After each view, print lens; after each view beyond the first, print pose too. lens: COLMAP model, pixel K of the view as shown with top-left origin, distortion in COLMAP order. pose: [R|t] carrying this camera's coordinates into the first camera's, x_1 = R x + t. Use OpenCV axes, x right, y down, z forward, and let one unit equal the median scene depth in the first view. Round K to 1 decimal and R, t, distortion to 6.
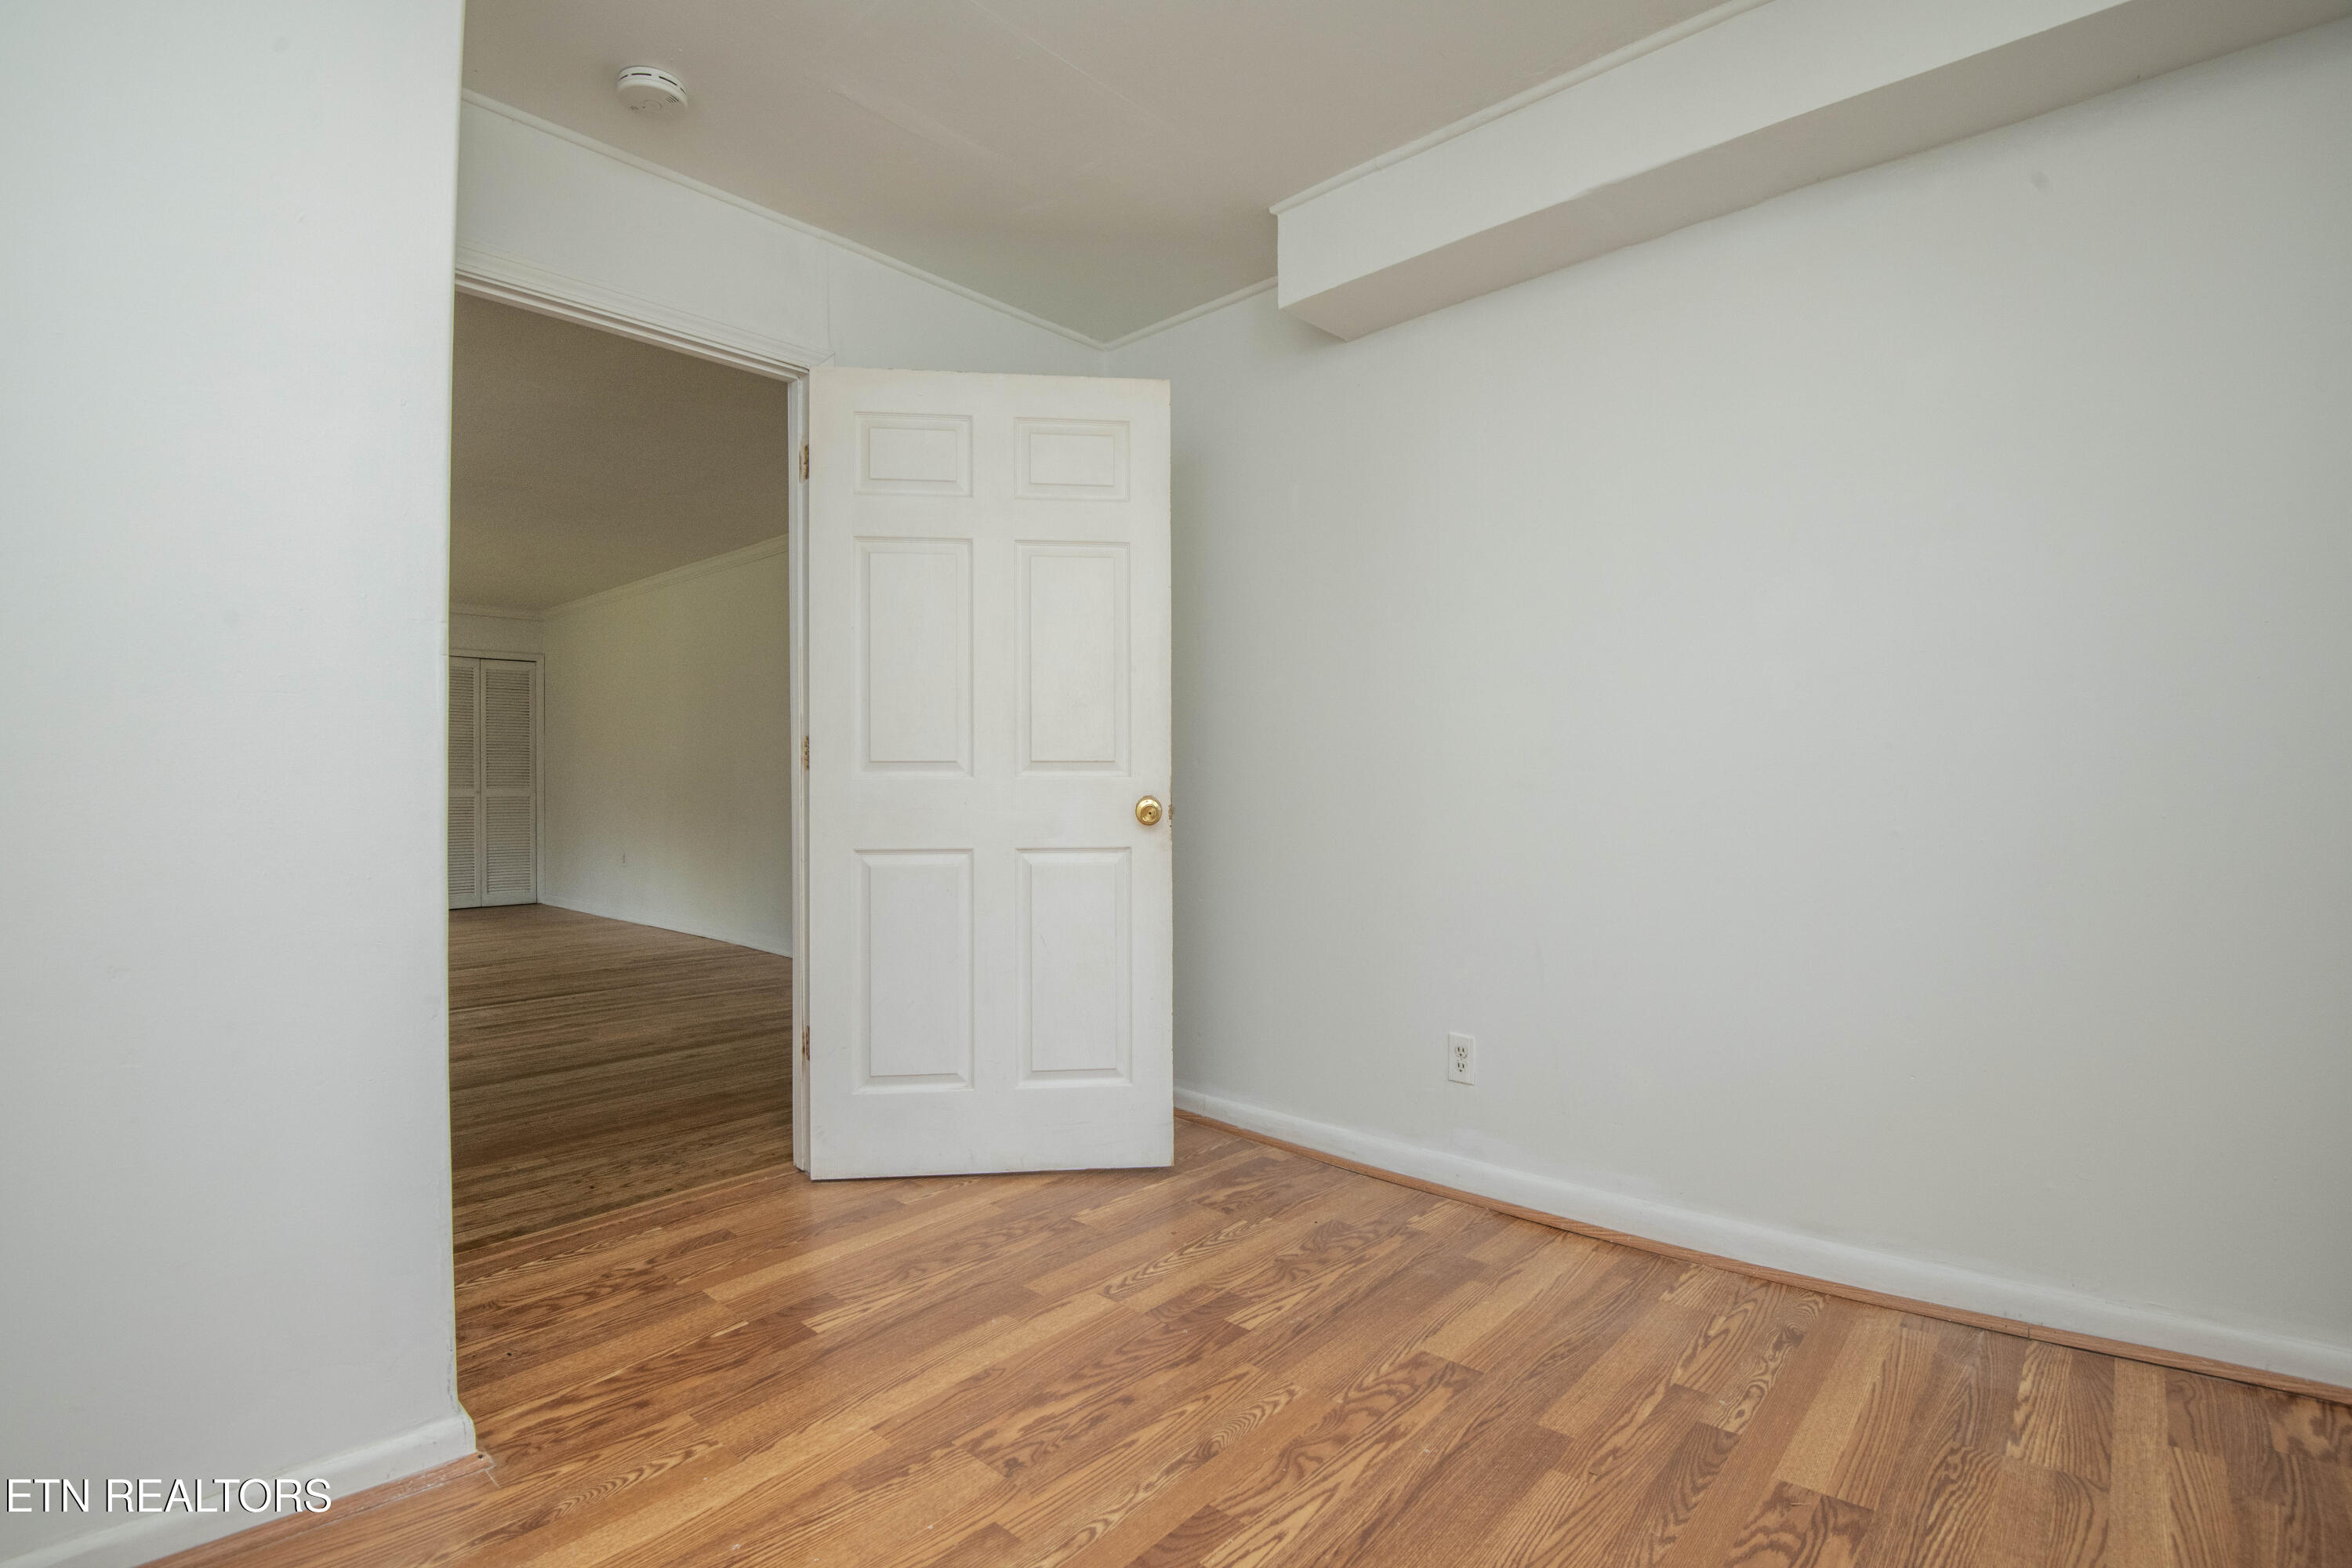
lens RADIAL K [[1090.9, 0, 1179.2], [0, 1090.9, 775.6], [0, 0, 1]] dist [-0.015695, -0.016774]
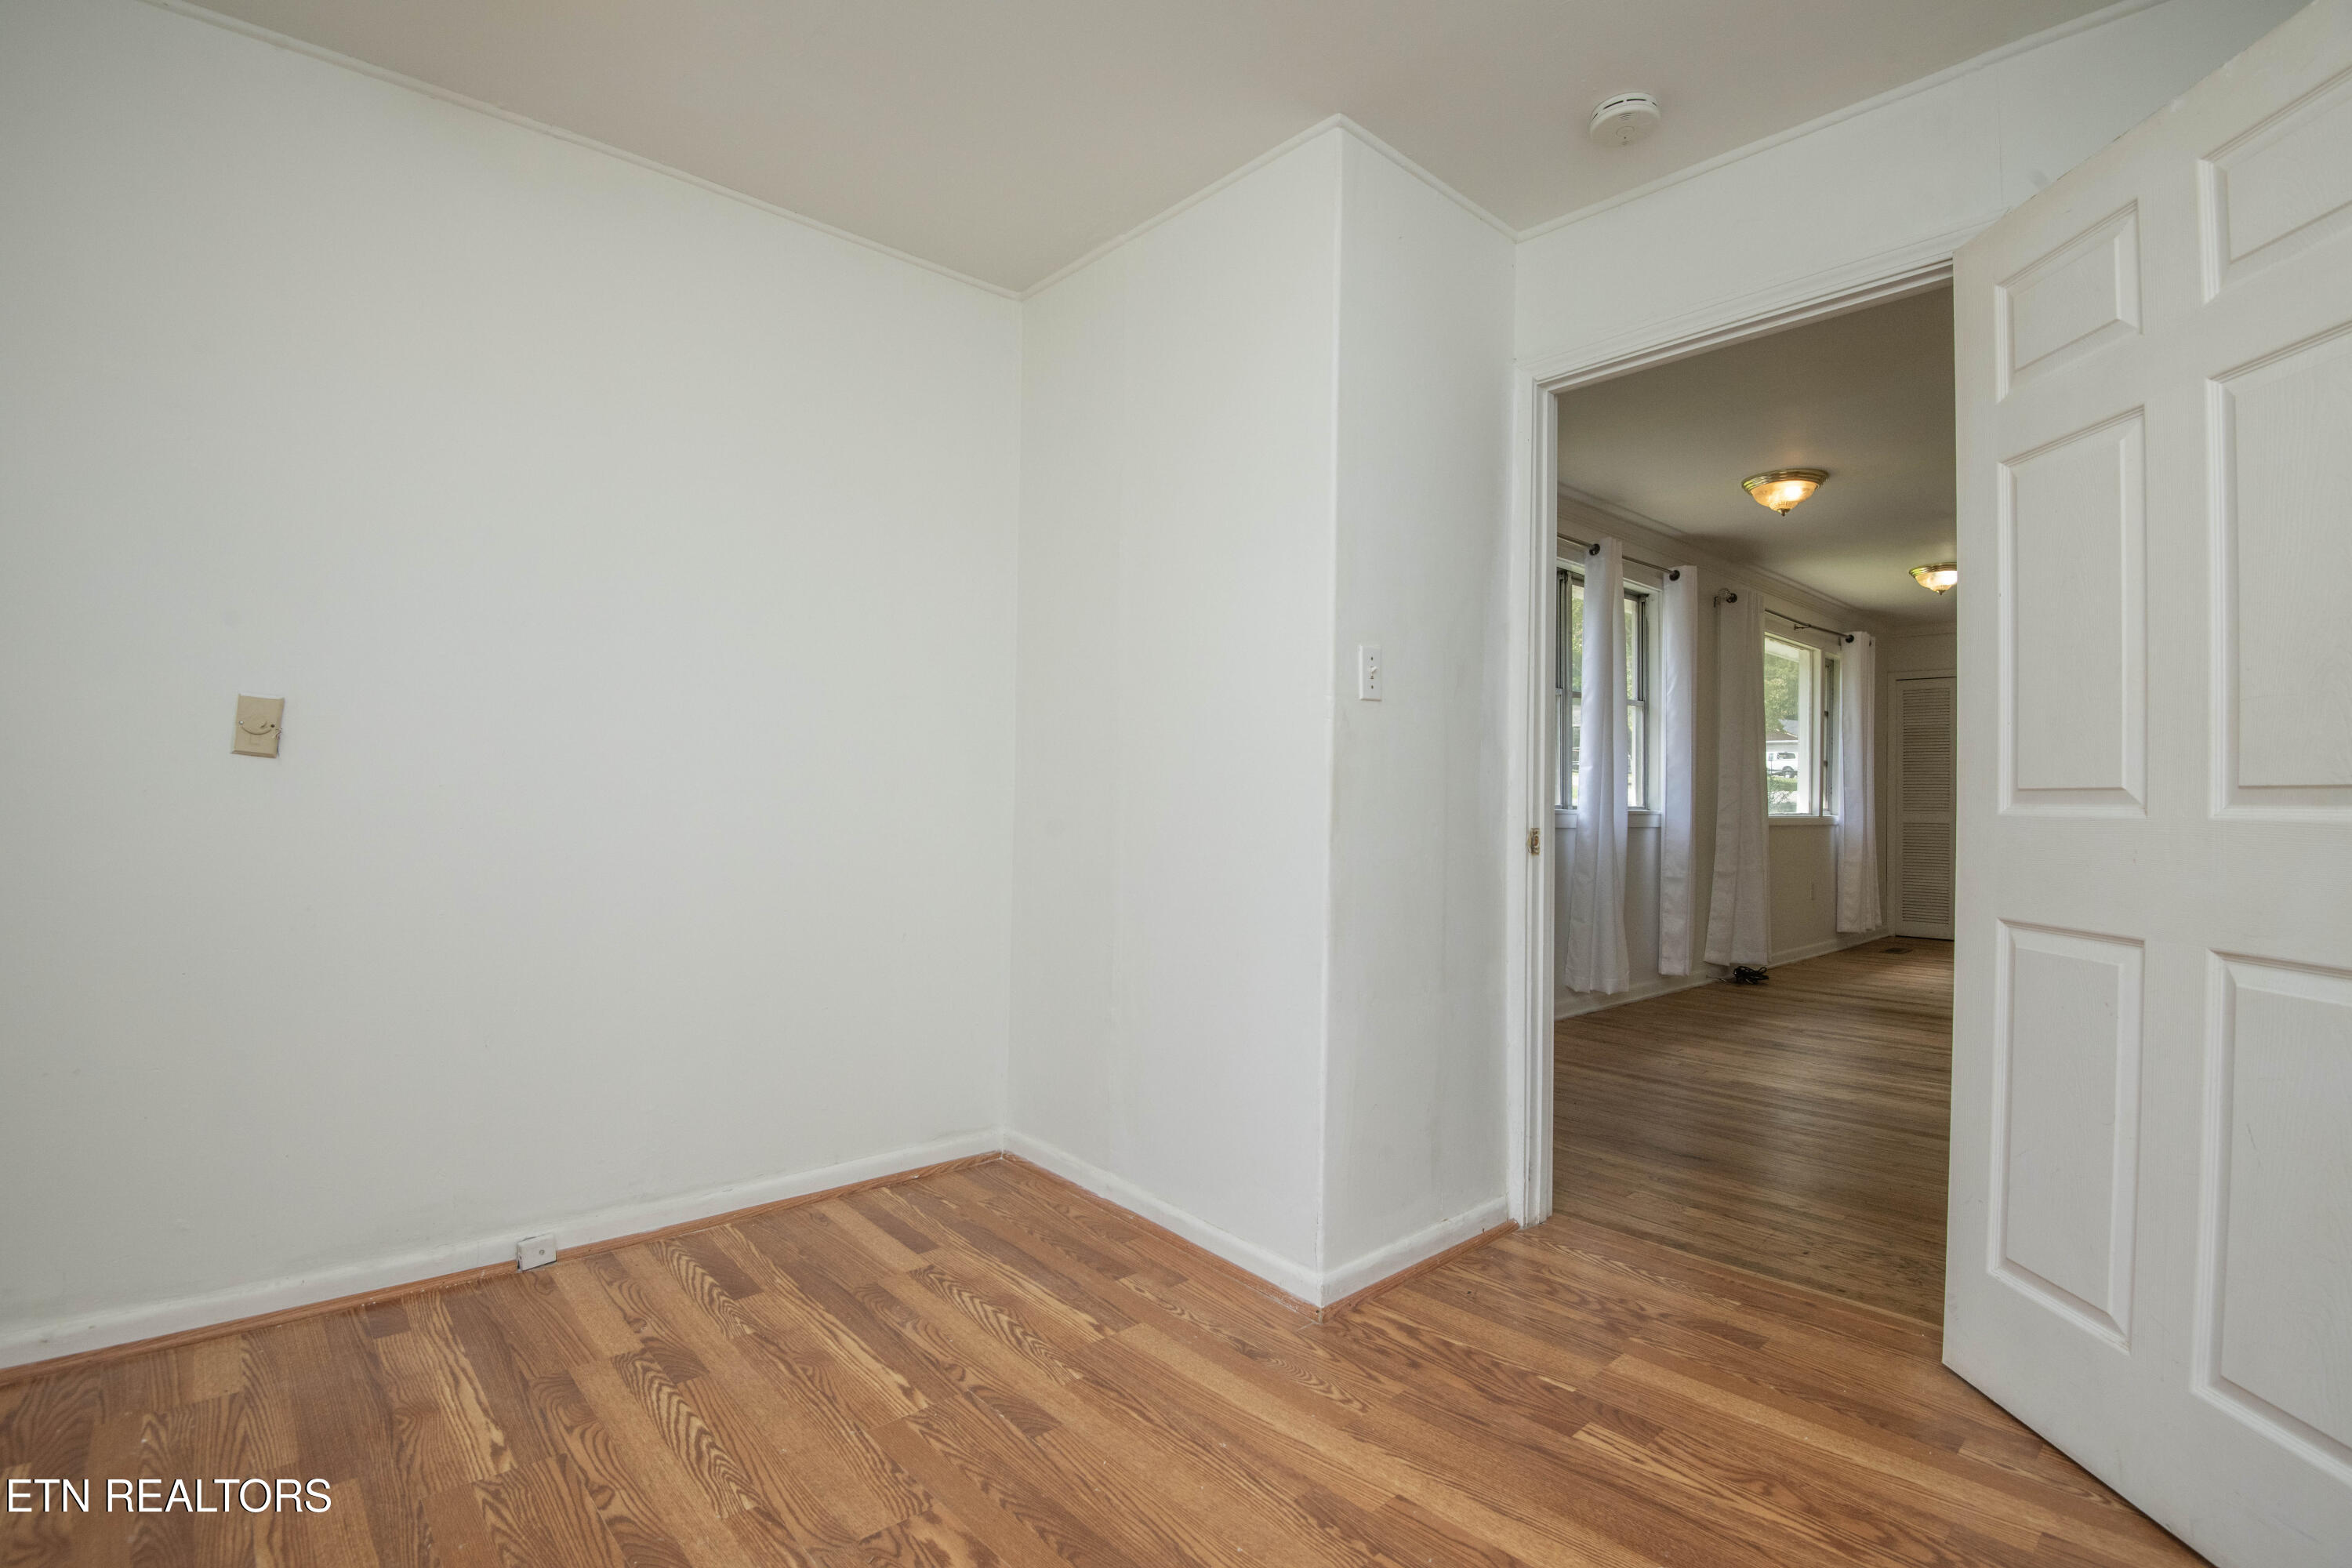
lens RADIAL K [[1090.9, 0, 1190.4], [0, 1090.9, 782.6], [0, 0, 1]] dist [-0.015695, -0.016774]
pose [[-0.086137, -0.011366, -0.996219, 0.561911], [-0.010978, 0.999885, -0.010458, -0.006370], [0.996223, 0.010036, -0.086251, 0.739615]]
